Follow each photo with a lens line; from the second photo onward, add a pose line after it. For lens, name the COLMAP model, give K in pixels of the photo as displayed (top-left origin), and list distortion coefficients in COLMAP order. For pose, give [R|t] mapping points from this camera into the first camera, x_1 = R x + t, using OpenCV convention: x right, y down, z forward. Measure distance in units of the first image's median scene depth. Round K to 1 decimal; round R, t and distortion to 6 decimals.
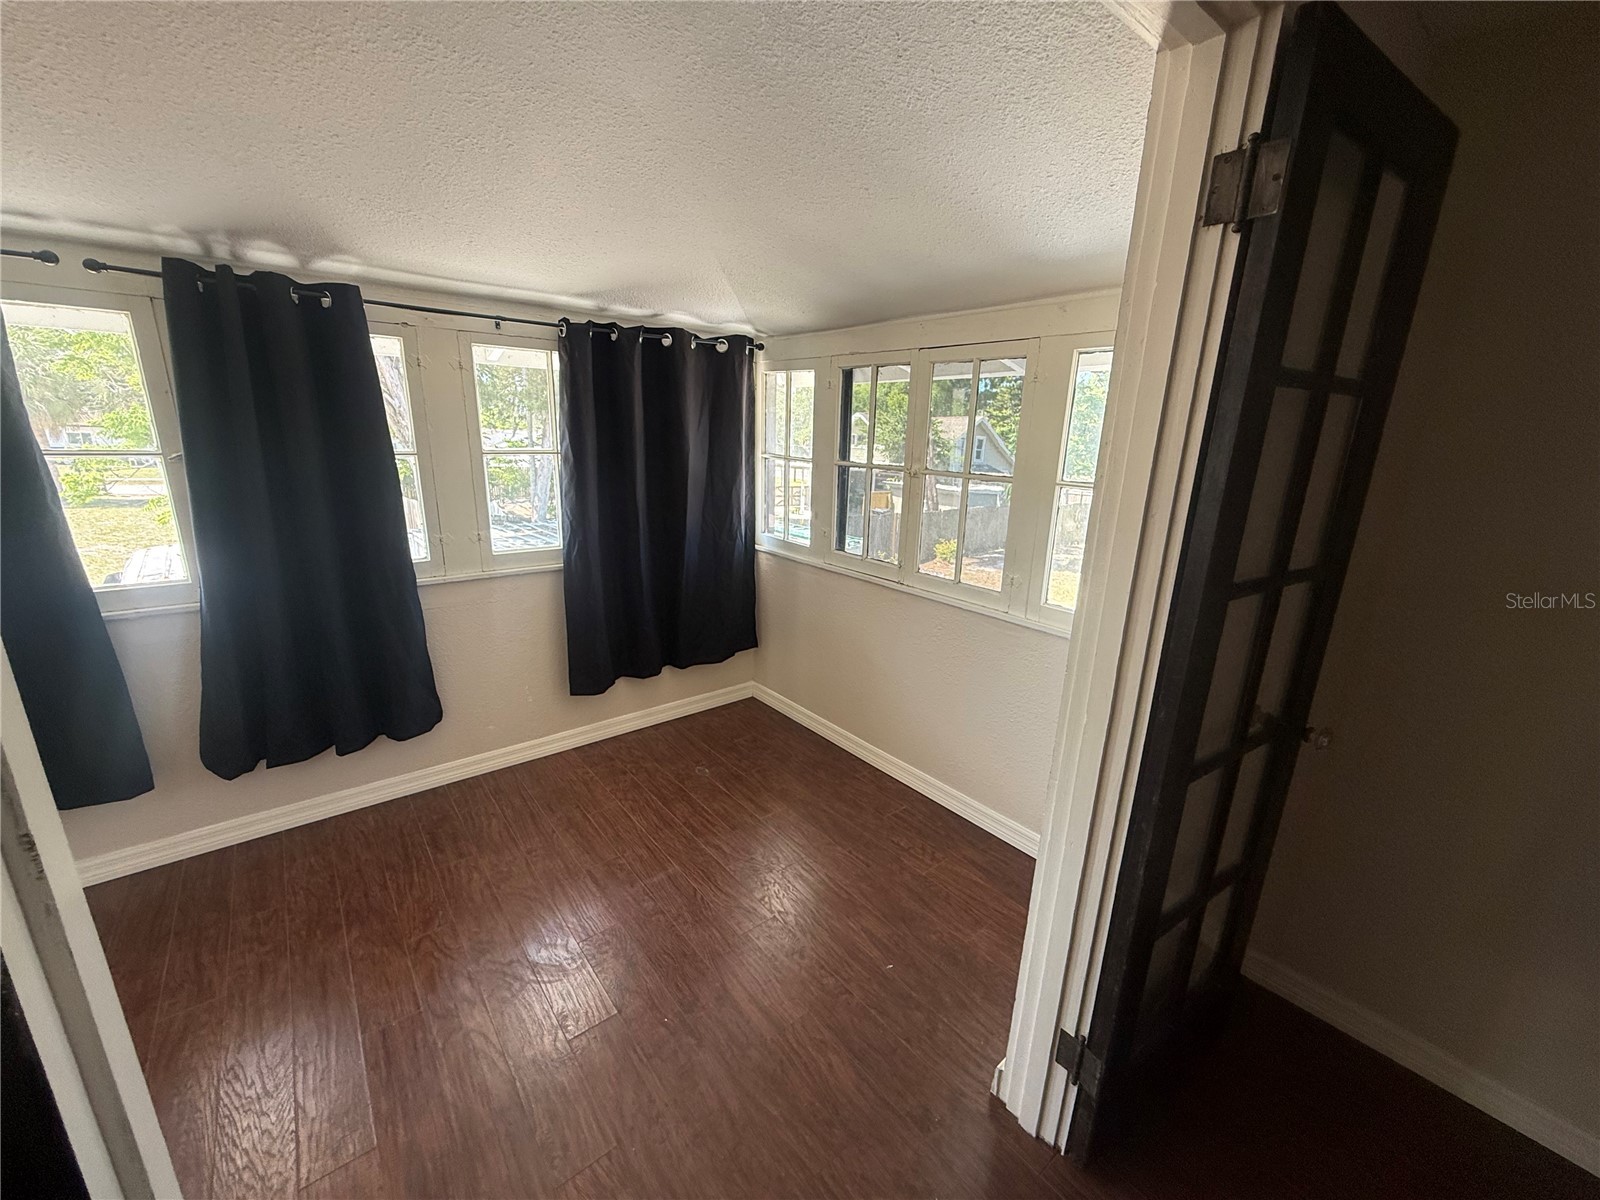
lens RADIAL K [[637.6, 0, 800.0], [0, 637.6, 600.0], [0, 0, 1]] dist [0.002000, -0.000282]
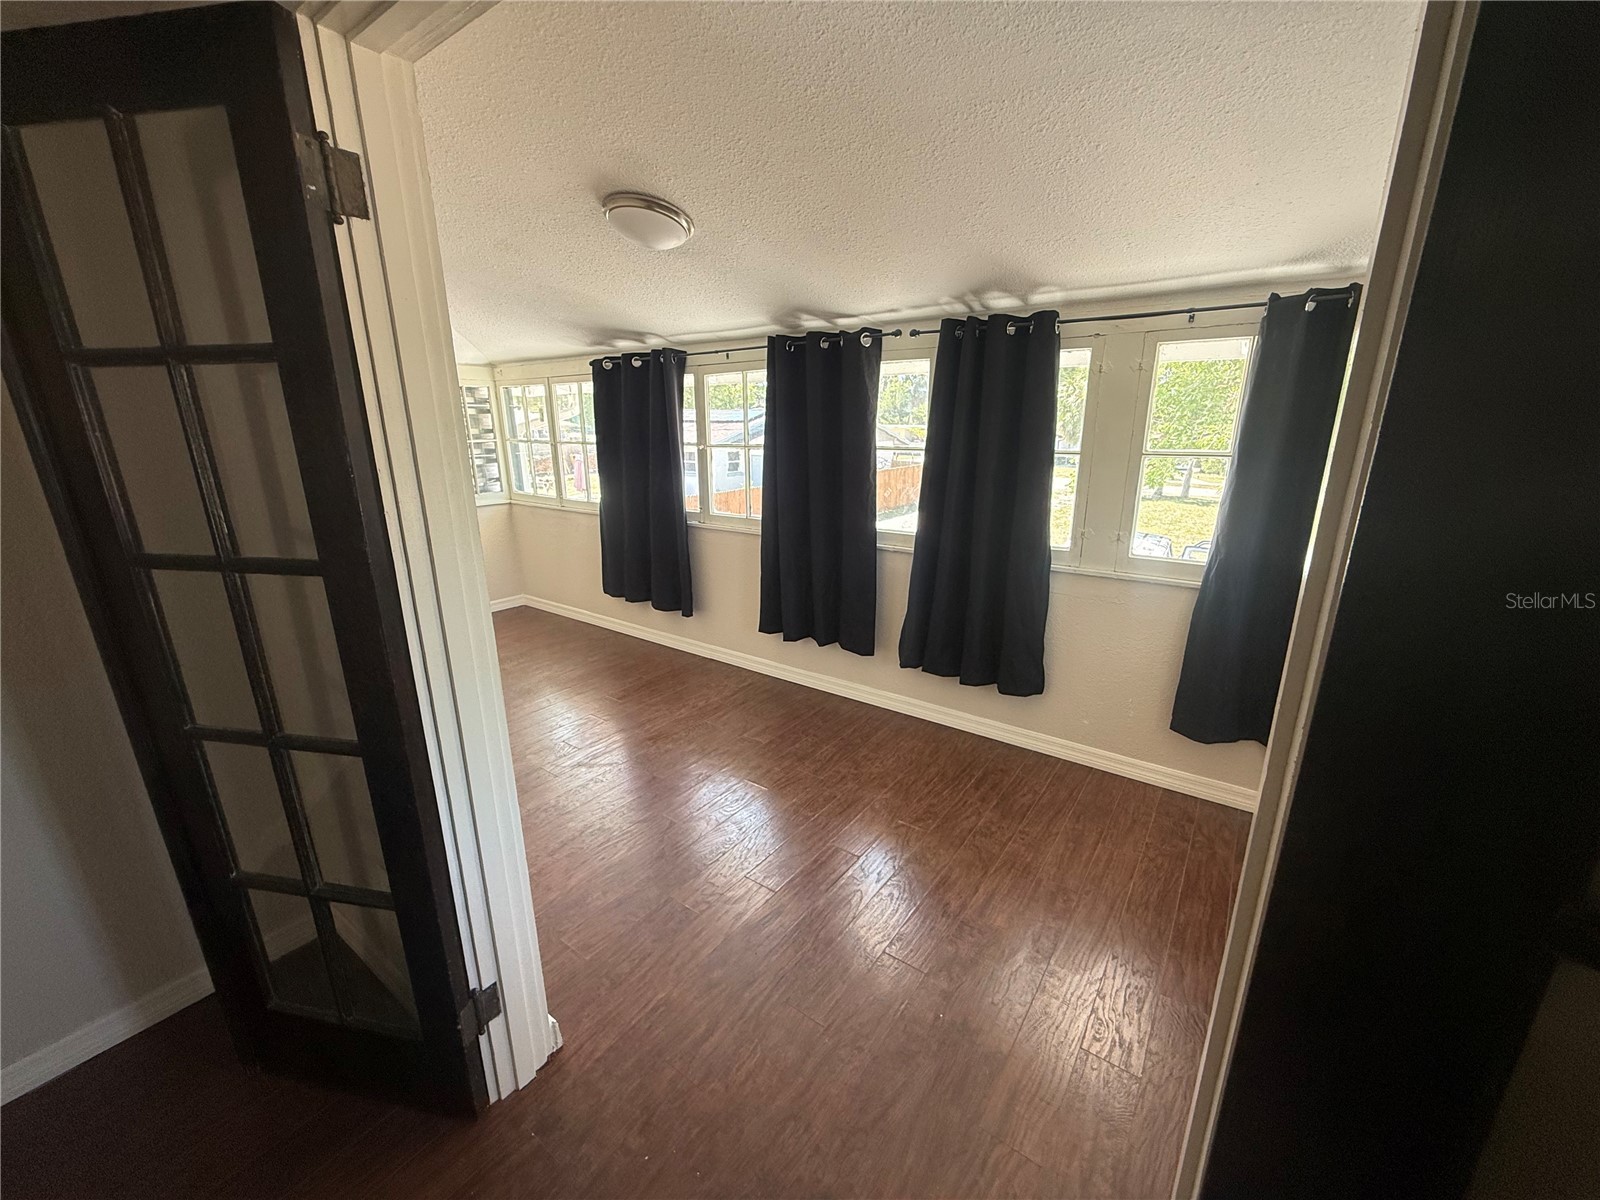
lens RADIAL K [[635.4, 0, 791.9], [0, 635.4, 603.5], [0, 0, 1]] dist [-0.002627, 0.000138]
pose [[0.251469, 0.236847, -0.938439, 0.418897], [-0.240083, 0.954557, 0.176582, -0.065870], [0.937616, 0.180898, 0.296904, 0.298238]]
